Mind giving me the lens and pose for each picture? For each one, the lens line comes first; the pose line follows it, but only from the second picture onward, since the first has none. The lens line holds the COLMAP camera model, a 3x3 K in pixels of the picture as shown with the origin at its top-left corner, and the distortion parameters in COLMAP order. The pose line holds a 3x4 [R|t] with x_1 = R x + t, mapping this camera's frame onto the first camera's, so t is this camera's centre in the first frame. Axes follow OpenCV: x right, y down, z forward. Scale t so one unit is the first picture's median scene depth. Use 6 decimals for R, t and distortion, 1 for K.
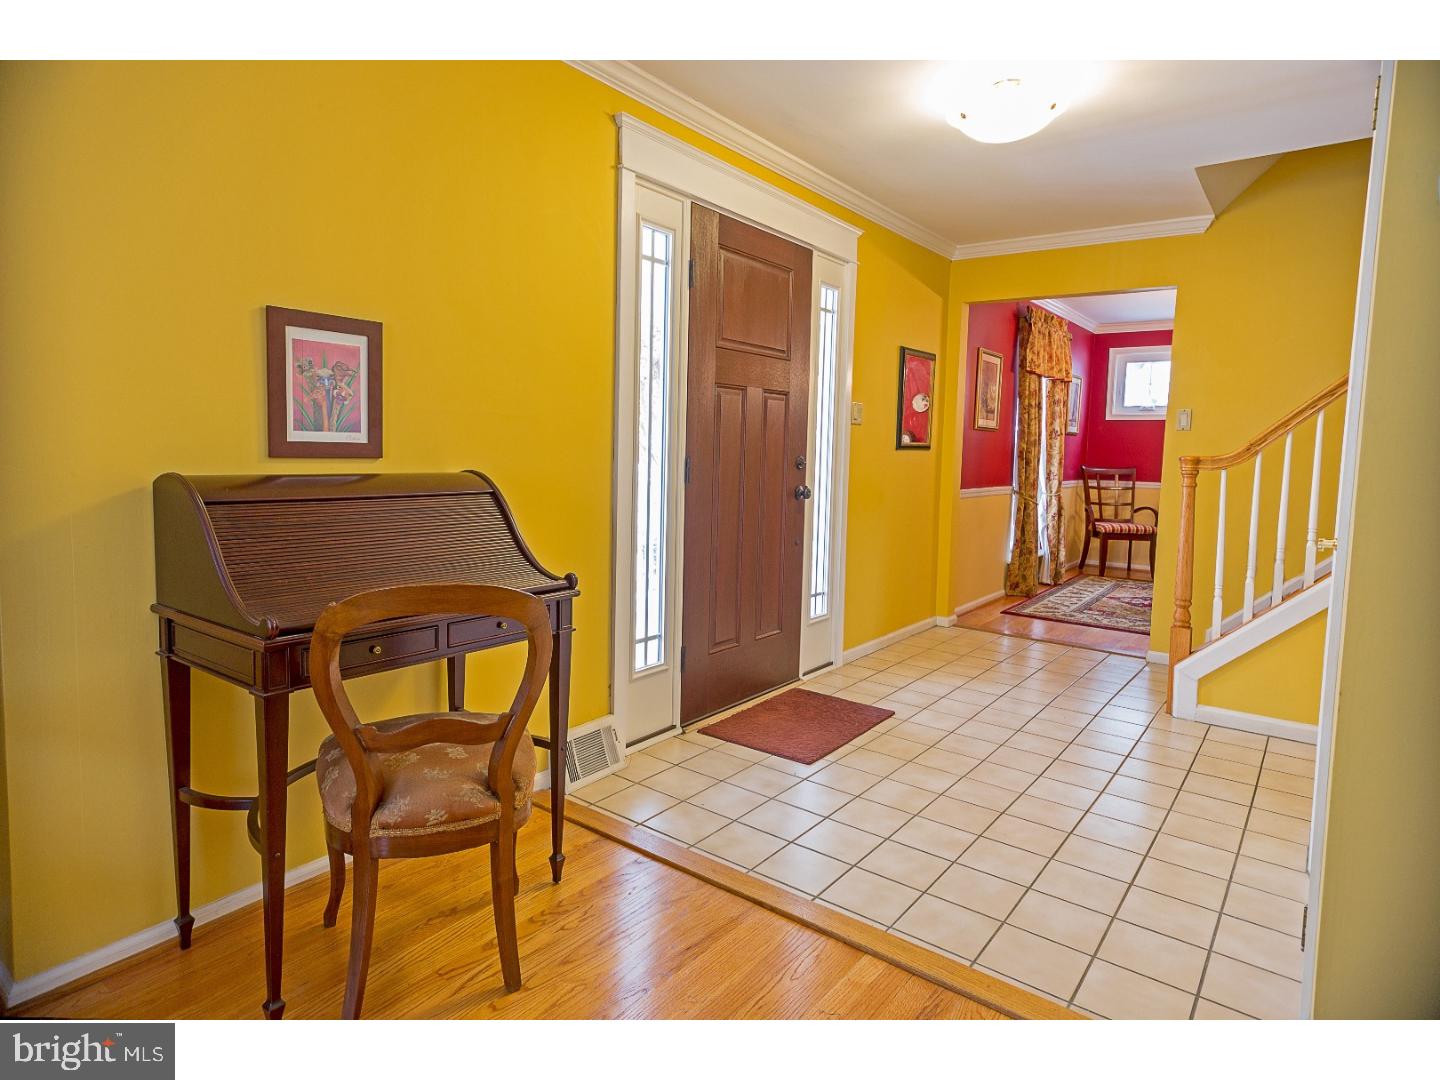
lens RADIAL K [[798.5, 0, 720.0], [0, 798.5, 540.0], [0, 0, 1]] dist [0.001344, 0.001046]
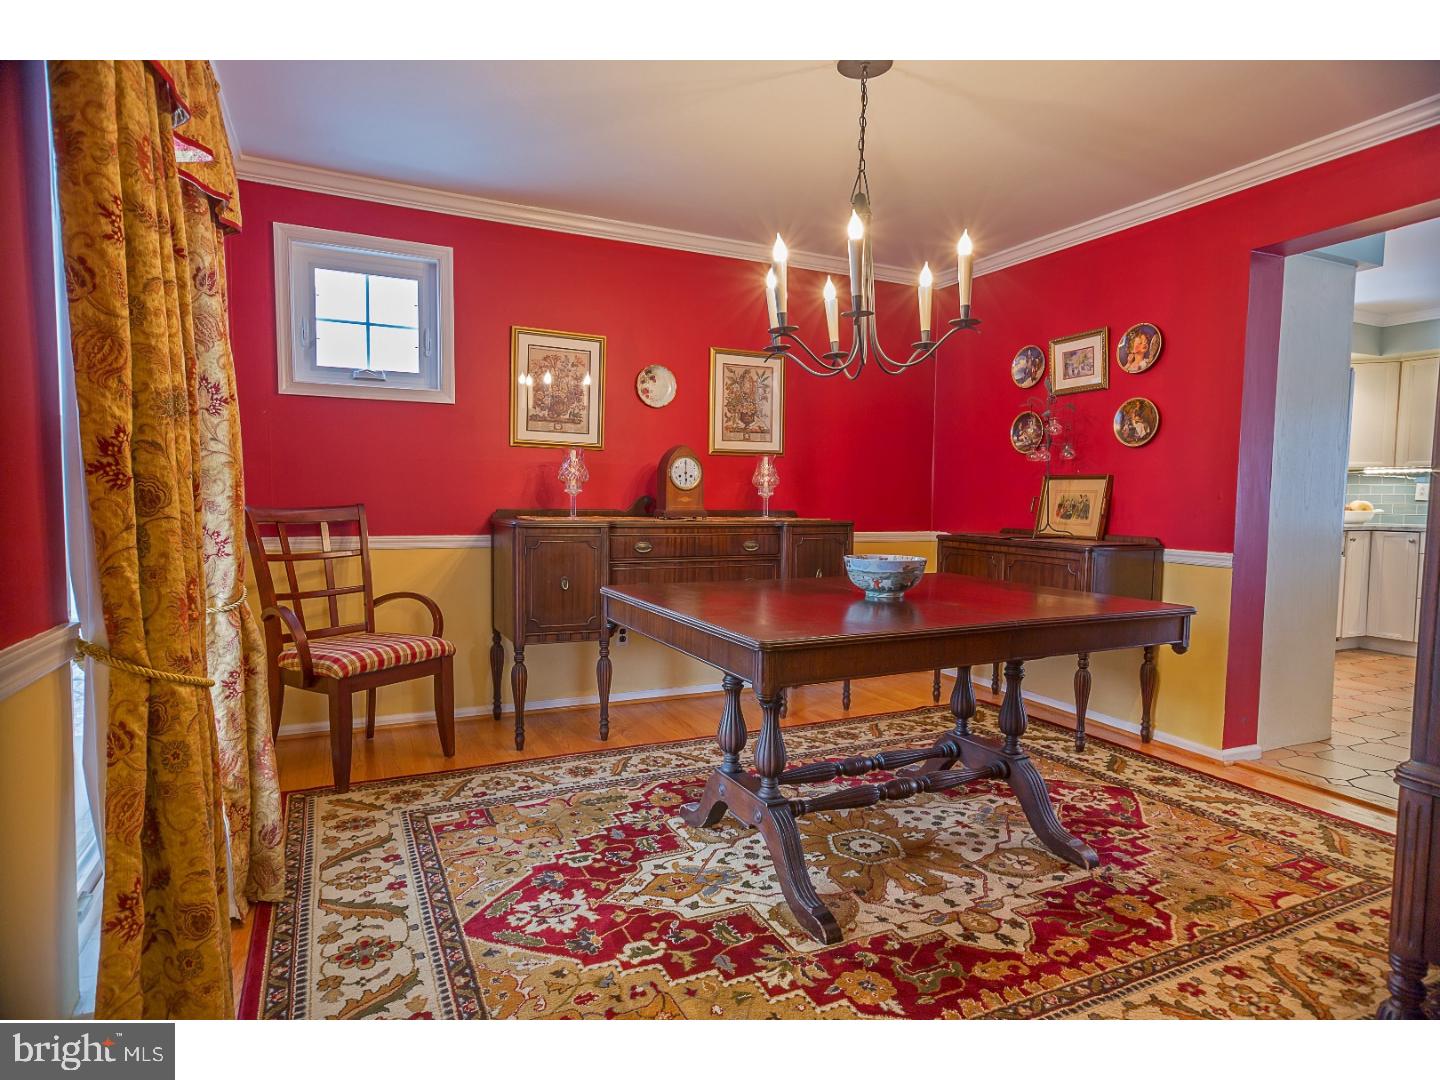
lens RADIAL K [[798.5, 0, 720.0], [0, 798.5, 540.0], [0, 0, 1]] dist [0.001344, 0.001046]
pose [[0.458774, -0.059200, 0.886578, 0.246386], [0.092163, 0.995567, 0.018787, -0.069619], [-0.883760, 0.073091, 0.462197, 0.704941]]
